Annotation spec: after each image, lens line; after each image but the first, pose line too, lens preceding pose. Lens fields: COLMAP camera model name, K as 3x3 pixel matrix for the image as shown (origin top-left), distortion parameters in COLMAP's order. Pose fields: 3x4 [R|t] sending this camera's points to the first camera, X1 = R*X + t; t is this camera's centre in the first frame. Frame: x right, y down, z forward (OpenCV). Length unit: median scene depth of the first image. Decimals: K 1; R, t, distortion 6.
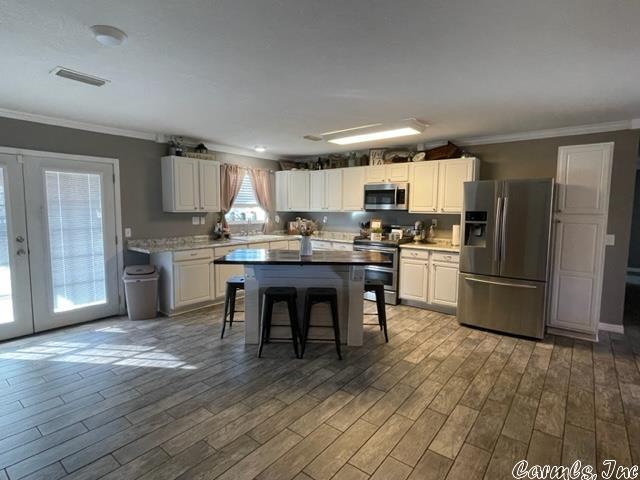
lens RADIAL K [[334.6, 0, 314.3], [0, 334.6, 238.9], [0, 0, 1]] dist [-0.008201, 0.004546]
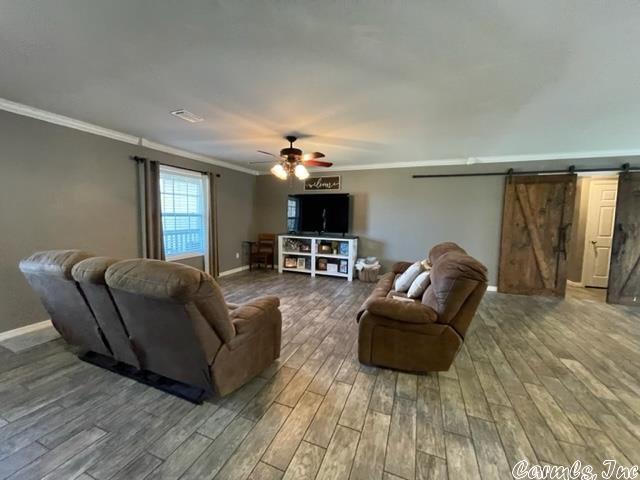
lens RADIAL K [[256.3, 0, 317.1], [0, 256.3, 240.4], [0, 0, 1]] dist [0.000067, 0.000187]
pose [[-0.957023, -0.000363, -0.290011, 1.498581], [-0.054155, 0.982634, 0.177478, -0.074047], [0.284910, 0.185557, -0.940423, 1.338028]]
